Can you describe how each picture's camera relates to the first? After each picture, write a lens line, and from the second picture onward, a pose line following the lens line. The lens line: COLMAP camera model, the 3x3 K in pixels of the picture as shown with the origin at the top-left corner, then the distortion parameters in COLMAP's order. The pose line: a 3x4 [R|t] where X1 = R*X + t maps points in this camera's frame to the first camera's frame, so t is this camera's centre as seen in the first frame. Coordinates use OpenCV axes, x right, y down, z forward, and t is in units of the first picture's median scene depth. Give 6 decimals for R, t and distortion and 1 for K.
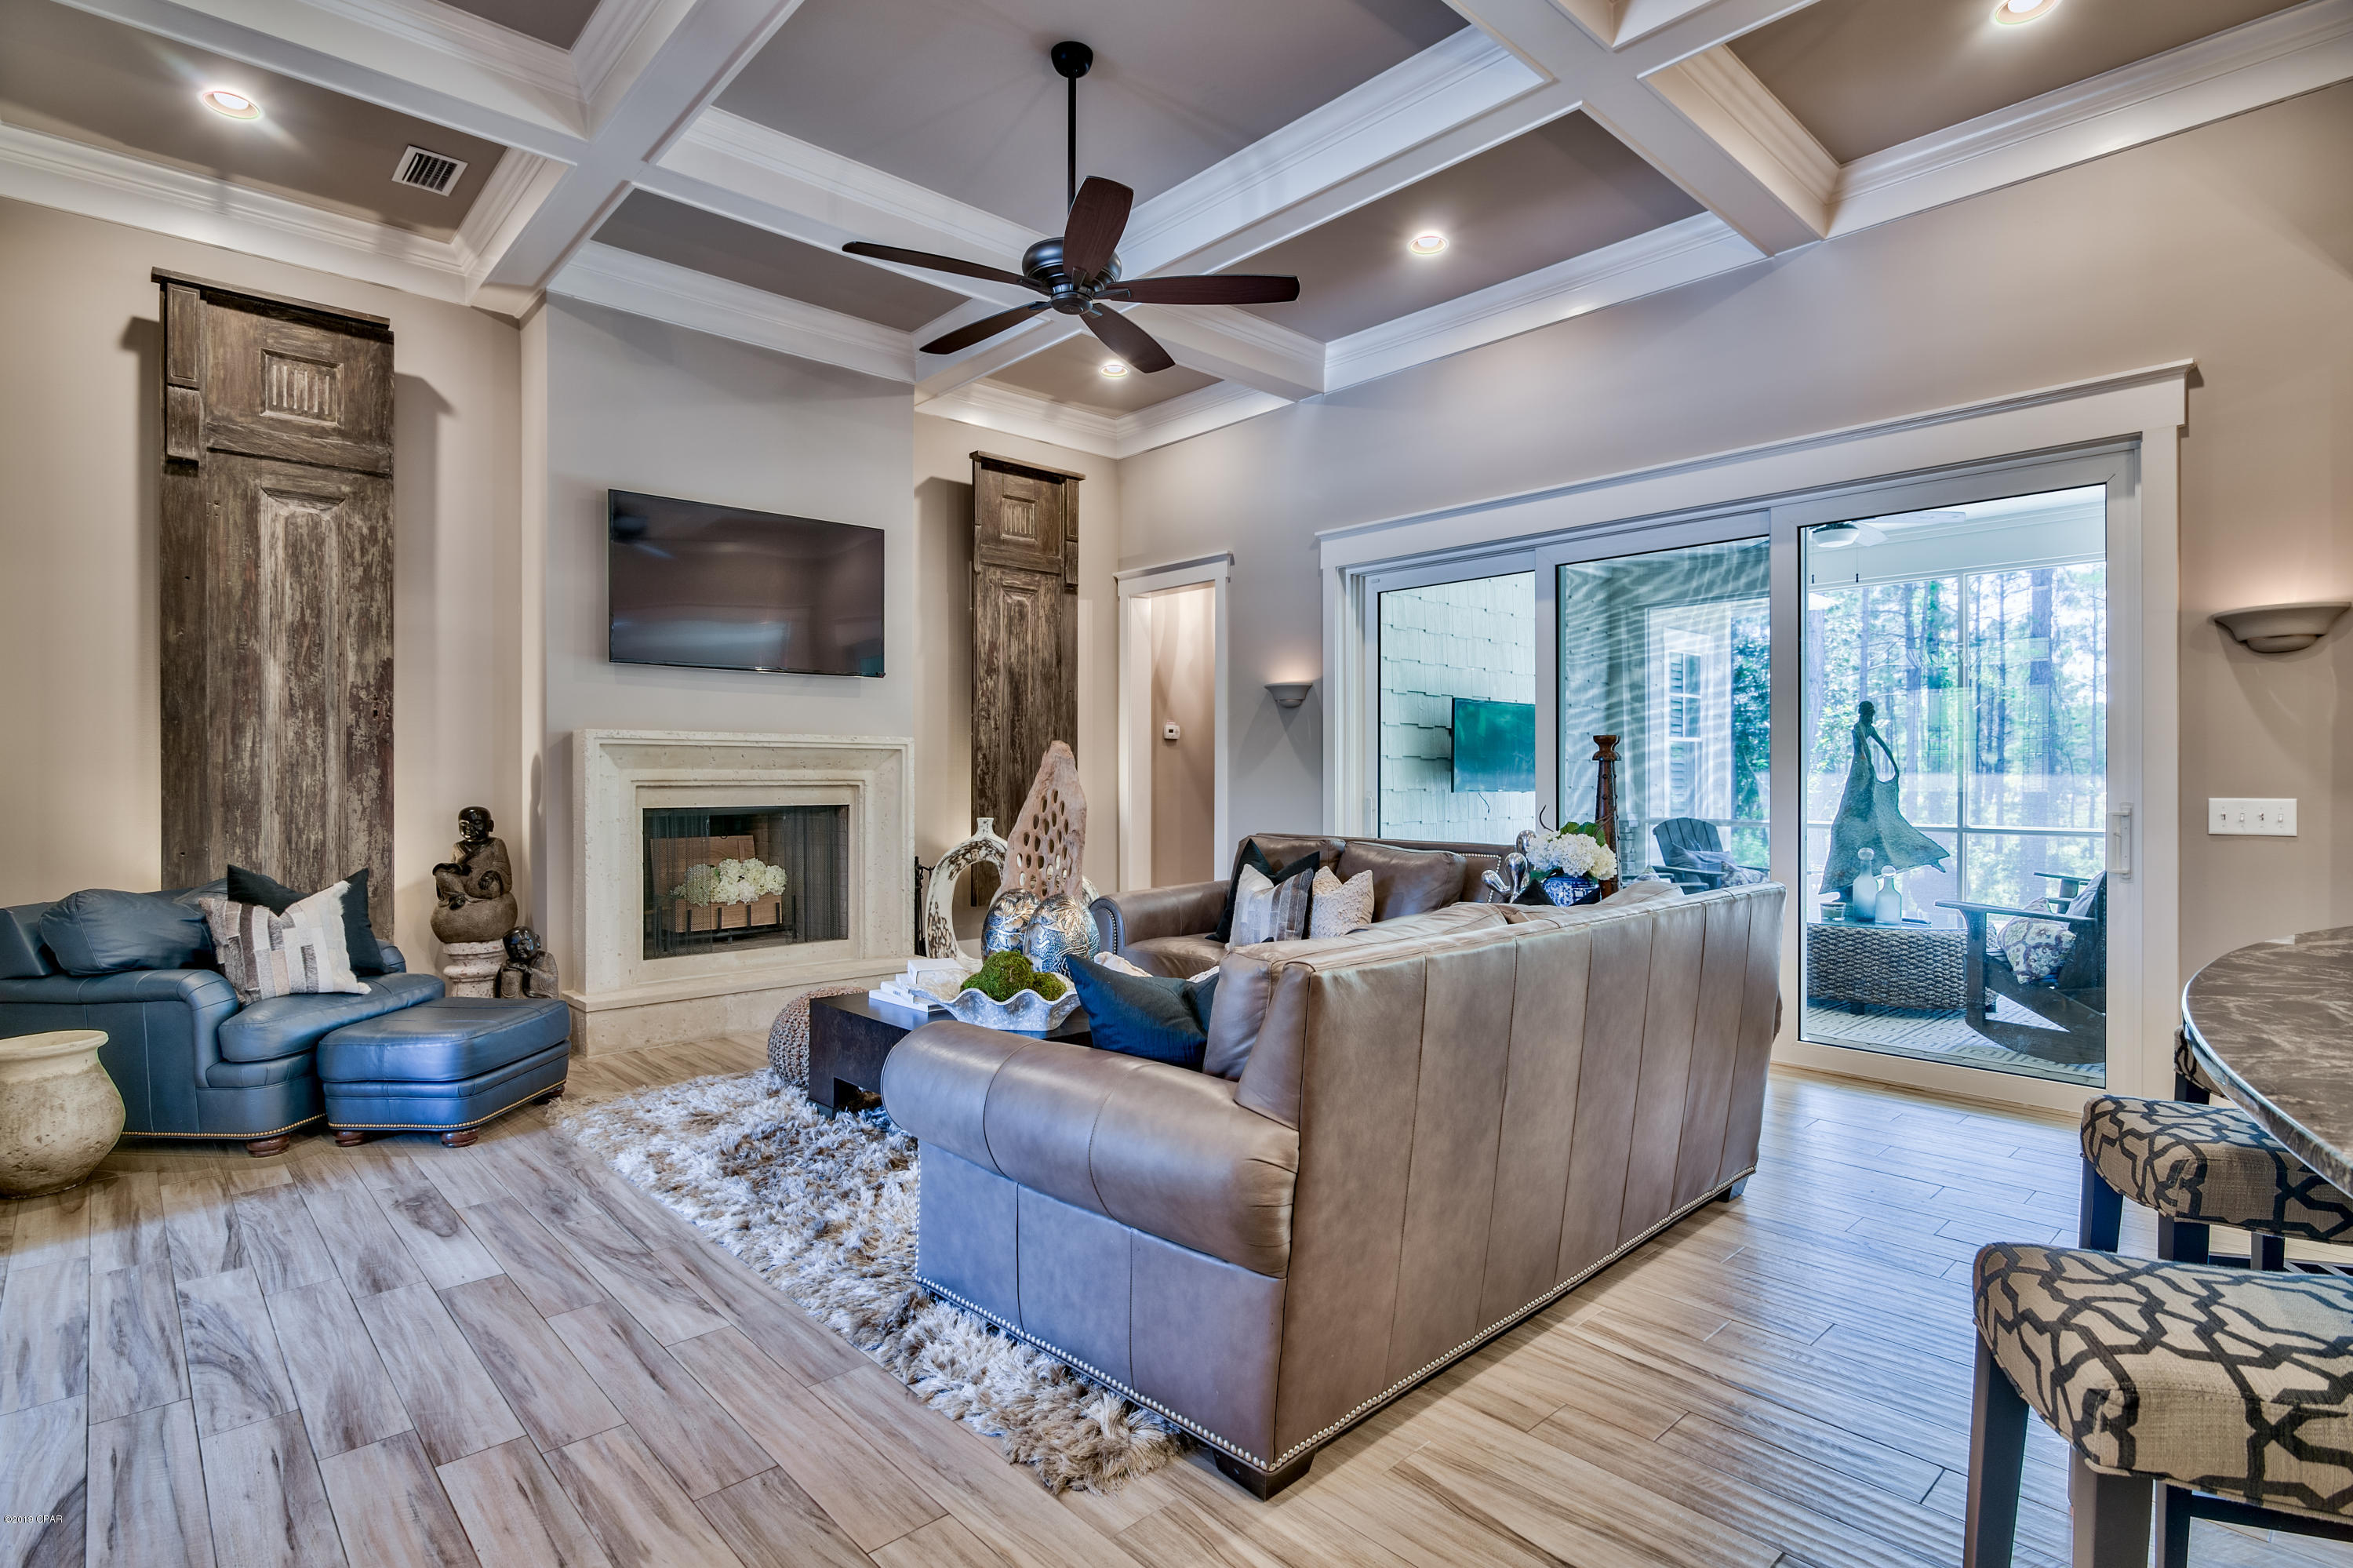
lens RADIAL K [[1153.1, 0, 1168.6], [0, 1153.1, 785.3], [0, 0, 1]] dist [-0.007556, 0.002065]
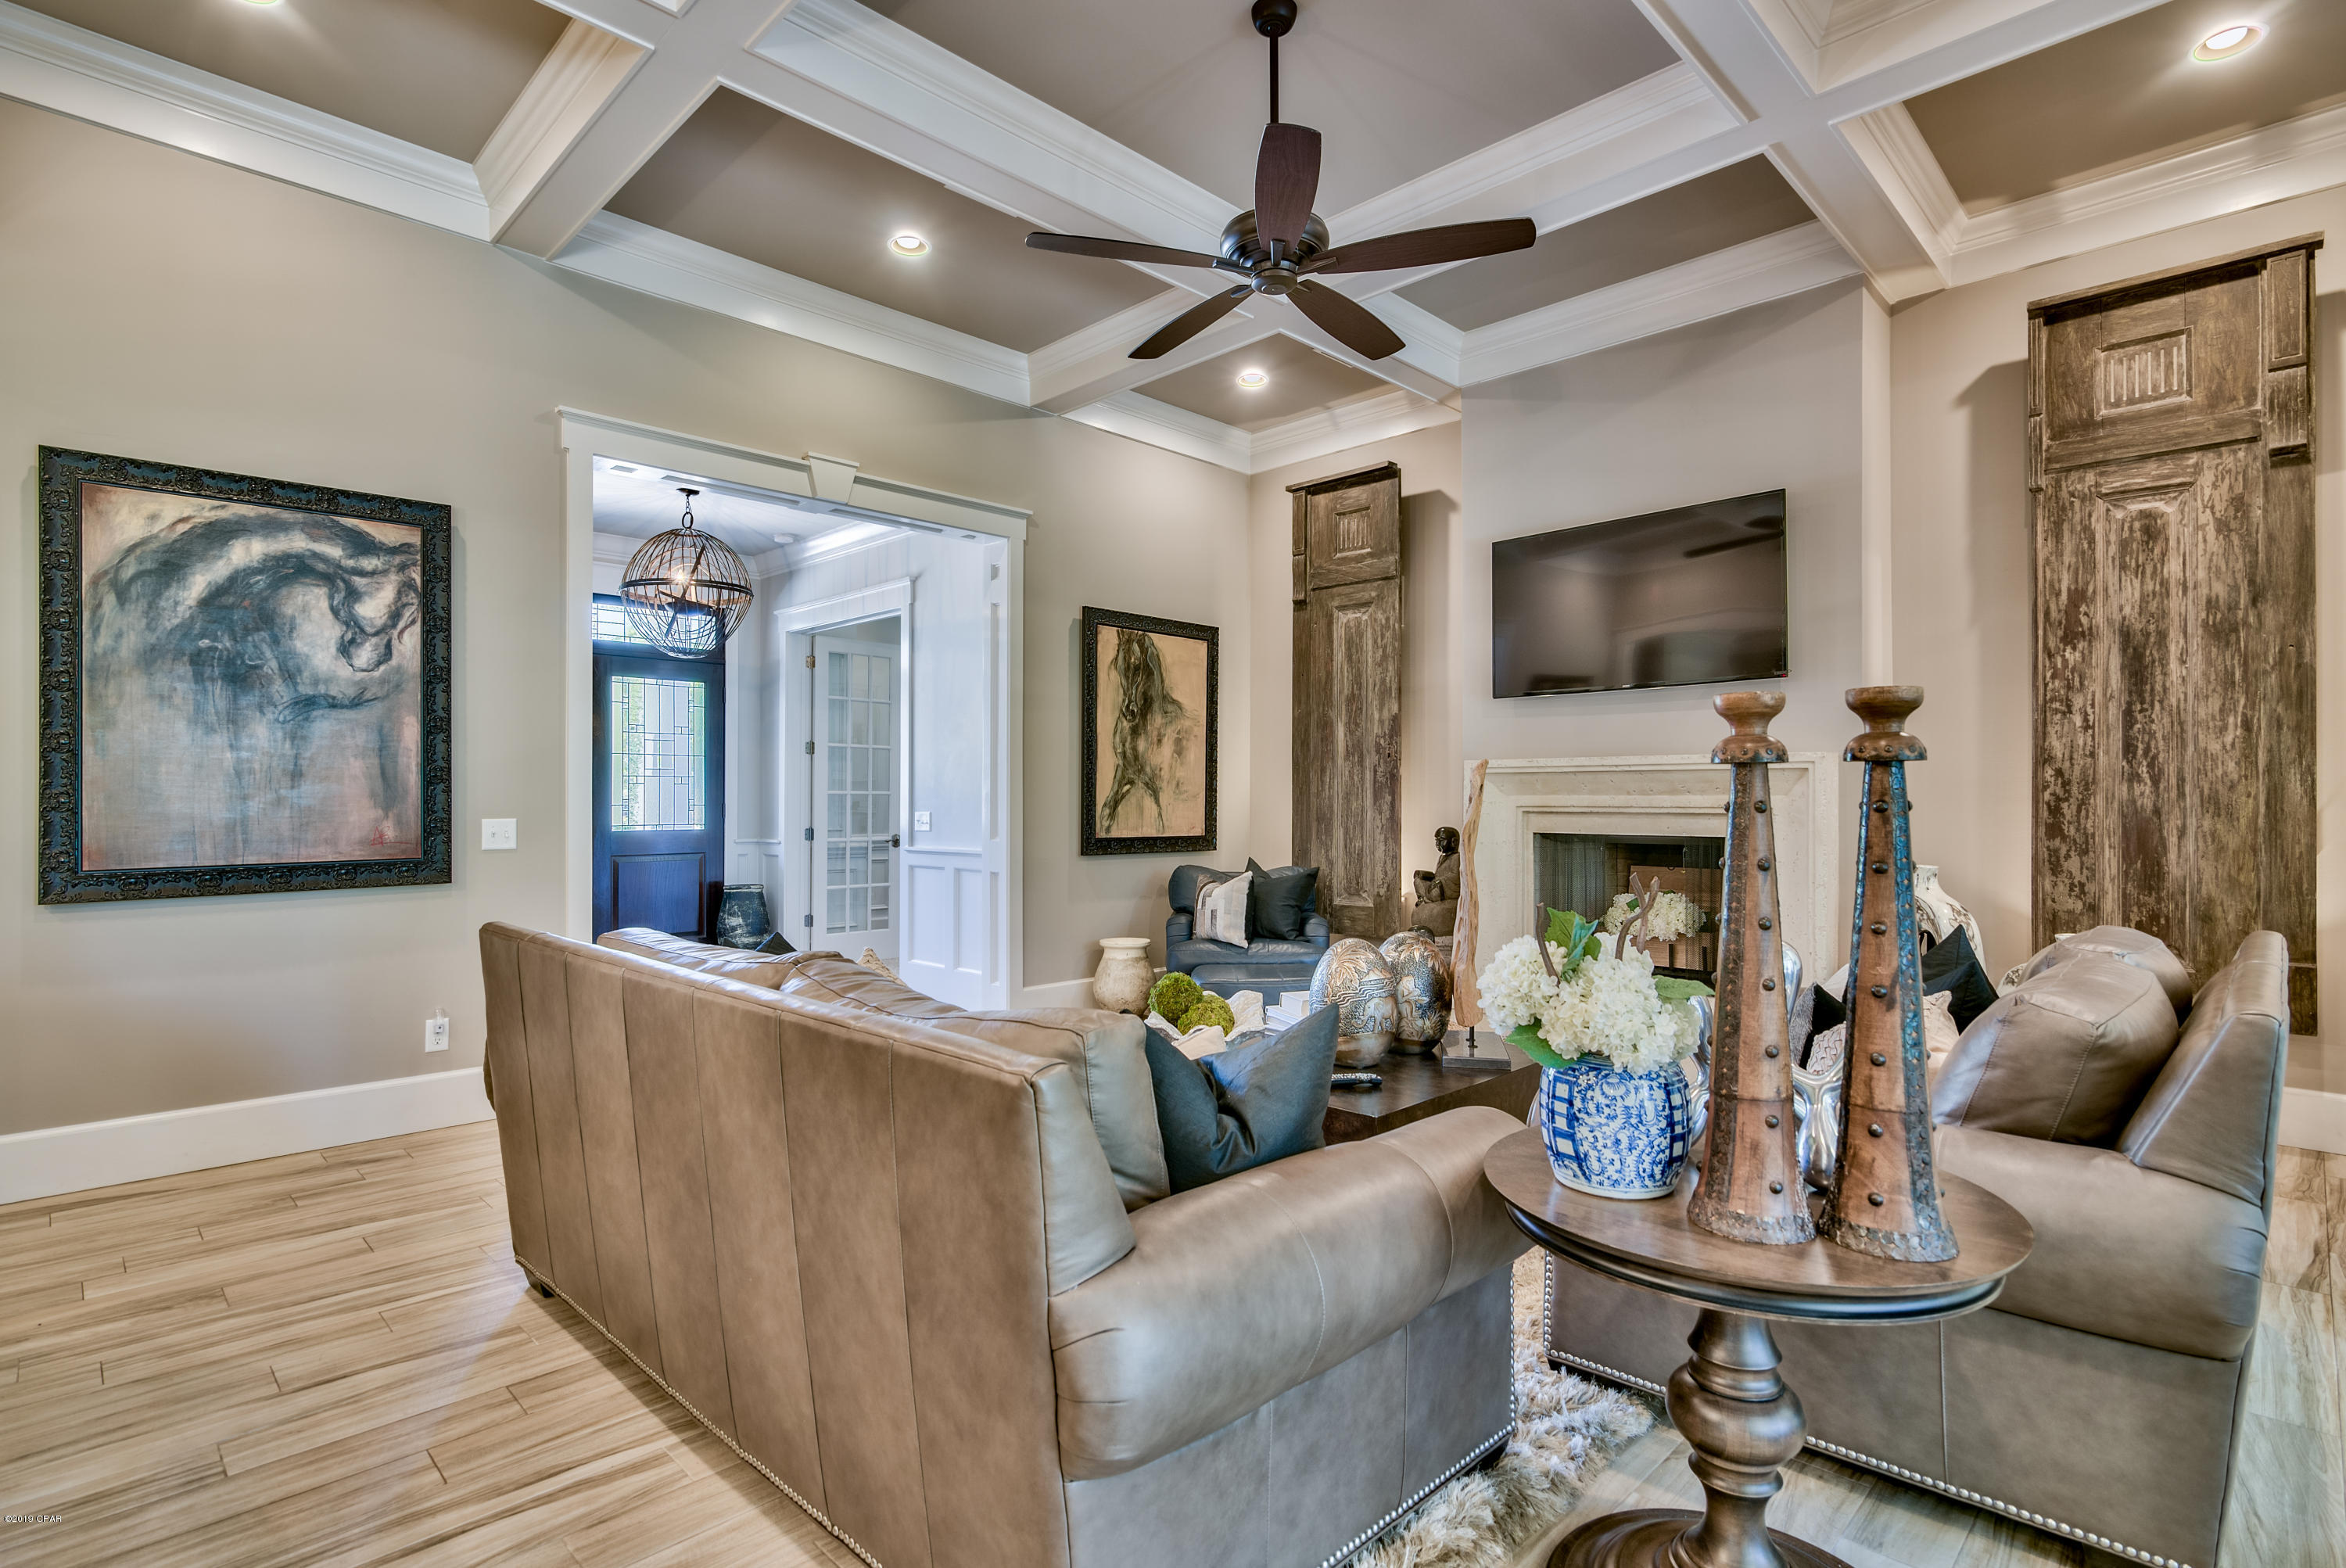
lens RADIAL K [[1149.7, 0, 1179.4], [0, 1149.7, 775.1], [0, 0, 1]] dist [-0.007556, 0.002065]
pose [[0.040373, -0.021127, -0.998961, 0.677705], [-0.009875, 0.999719, -0.021542, -0.008164], [0.999136, 0.010734, 0.040153, 0.739752]]
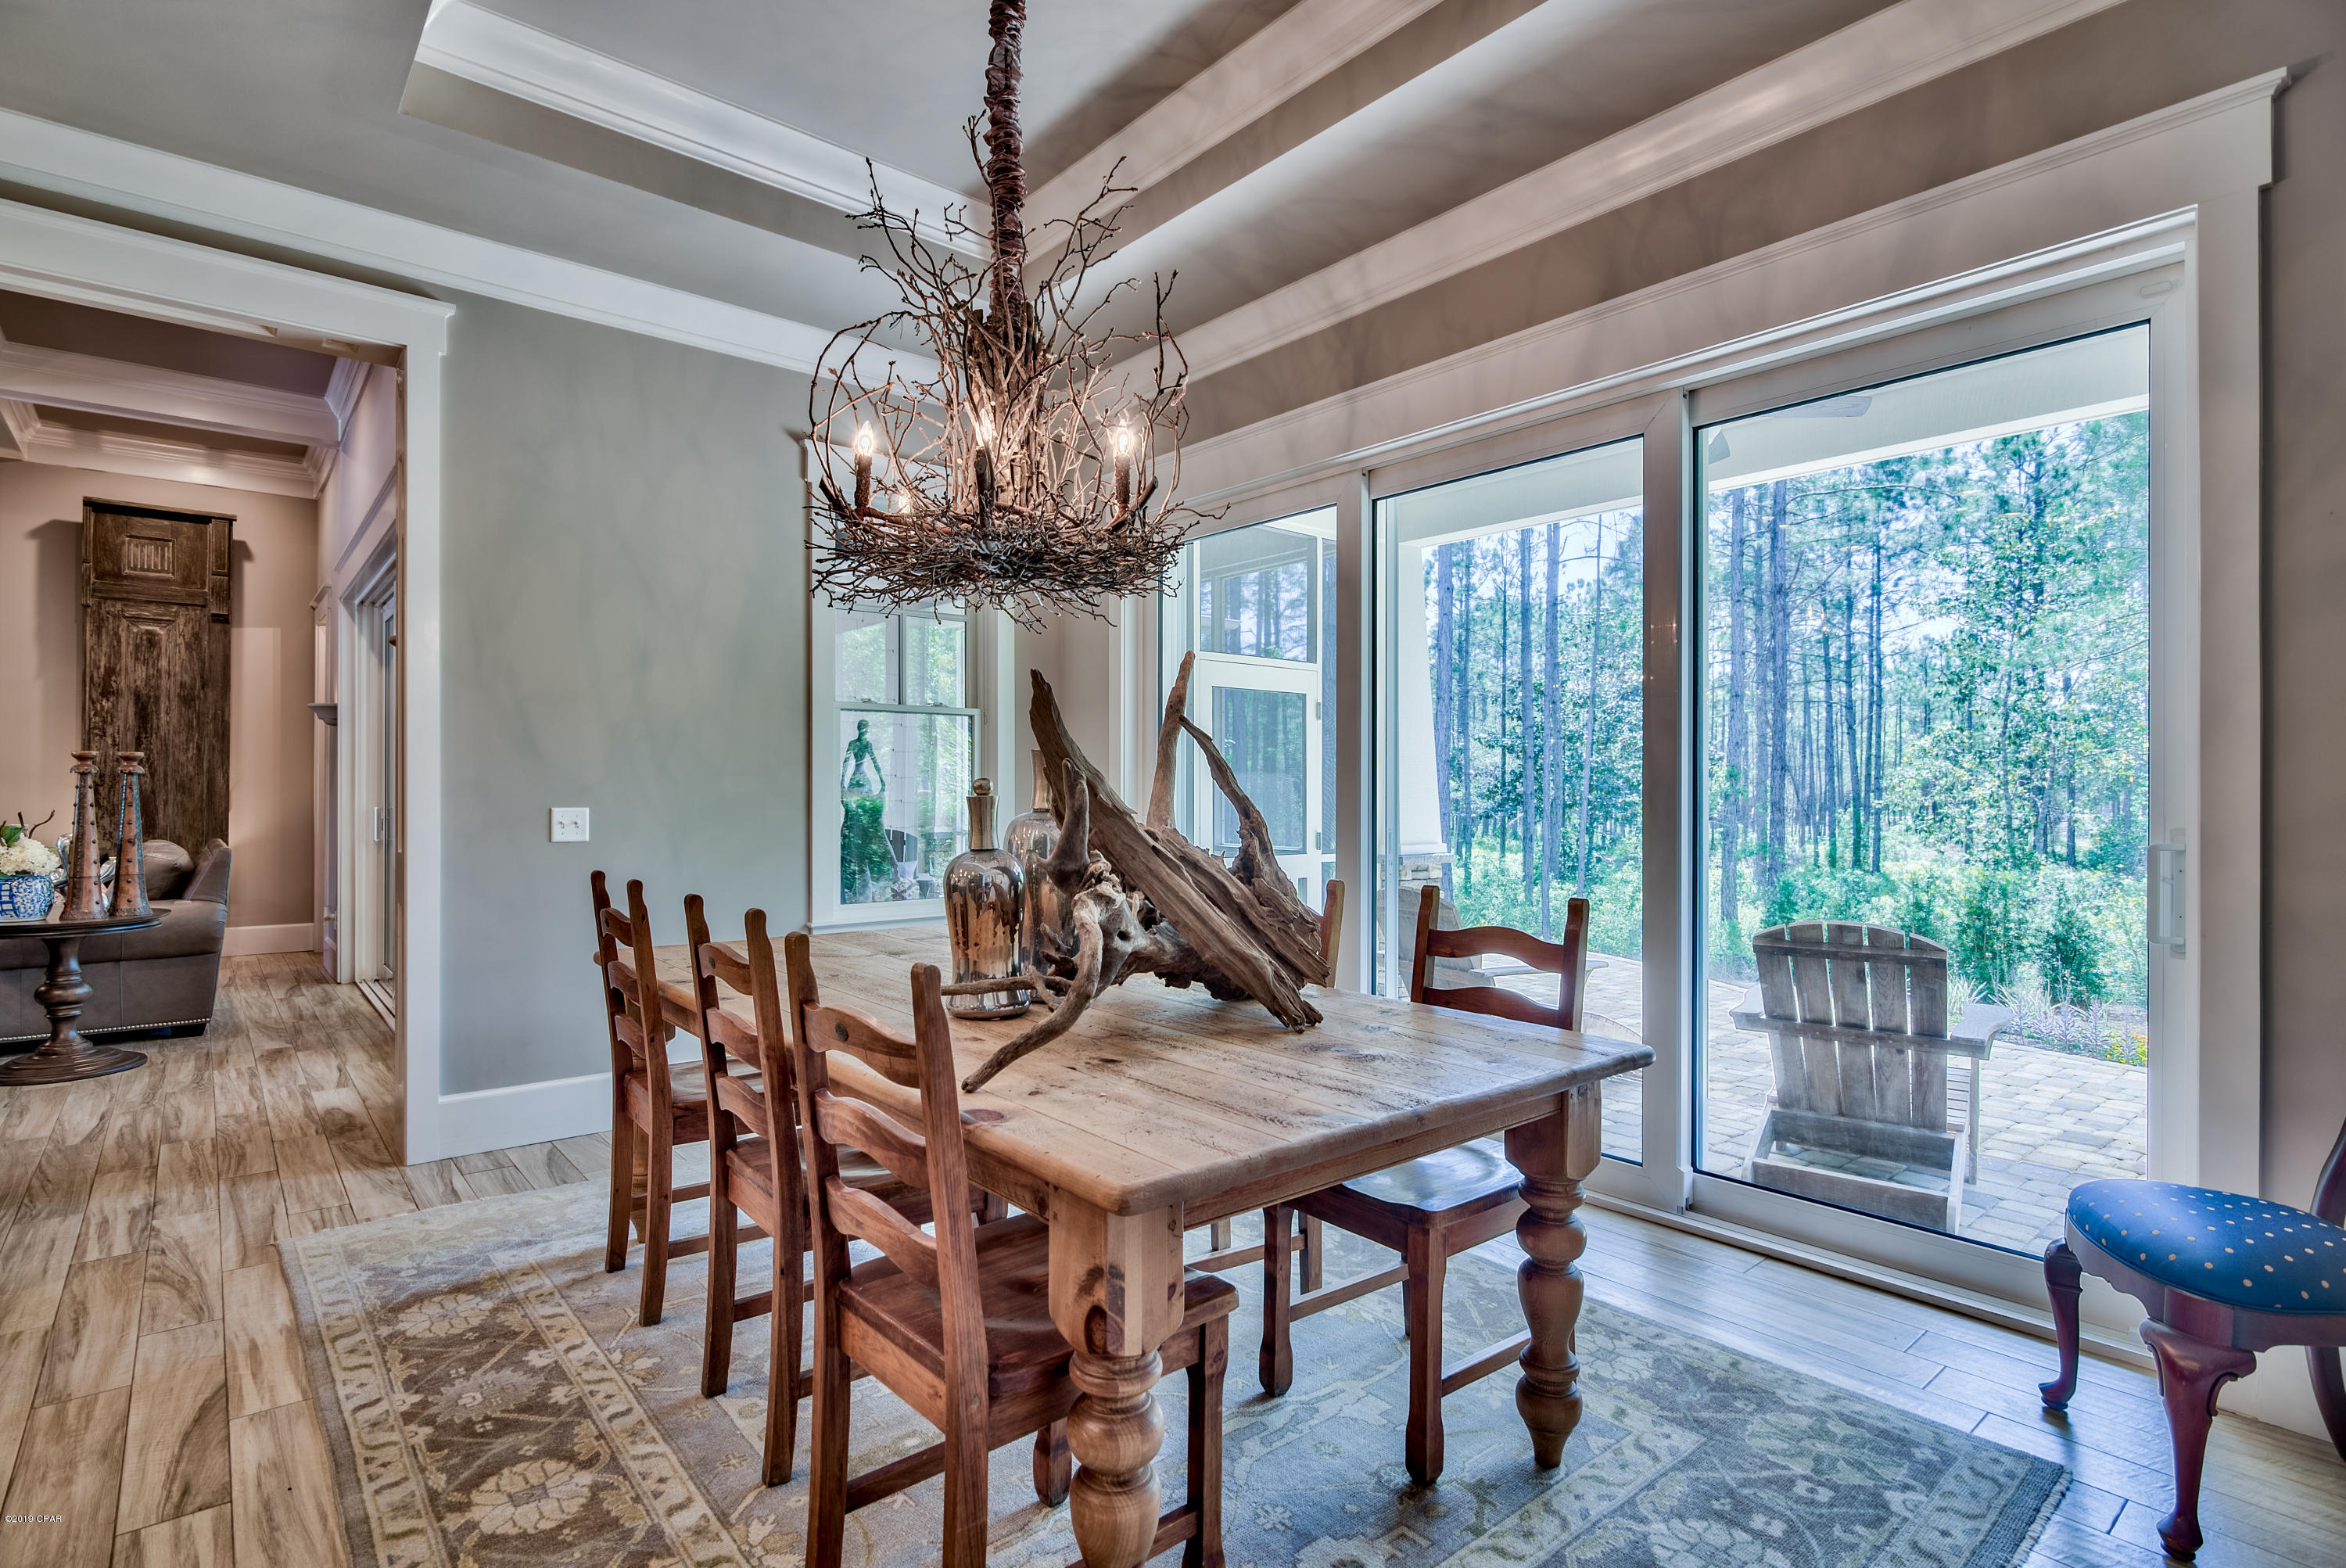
lens RADIAL K [[1149.7, 0, 1133.0], [0, 1149.7, 806.9], [0, 0, 1]] dist [-0.007556, 0.002065]
pose [[0.997928, 0.007156, -0.063934, 1.375287], [-0.006985, 0.999971, 0.002908, 0.001230], [0.063953, -0.002456, 0.997950, -0.064773]]
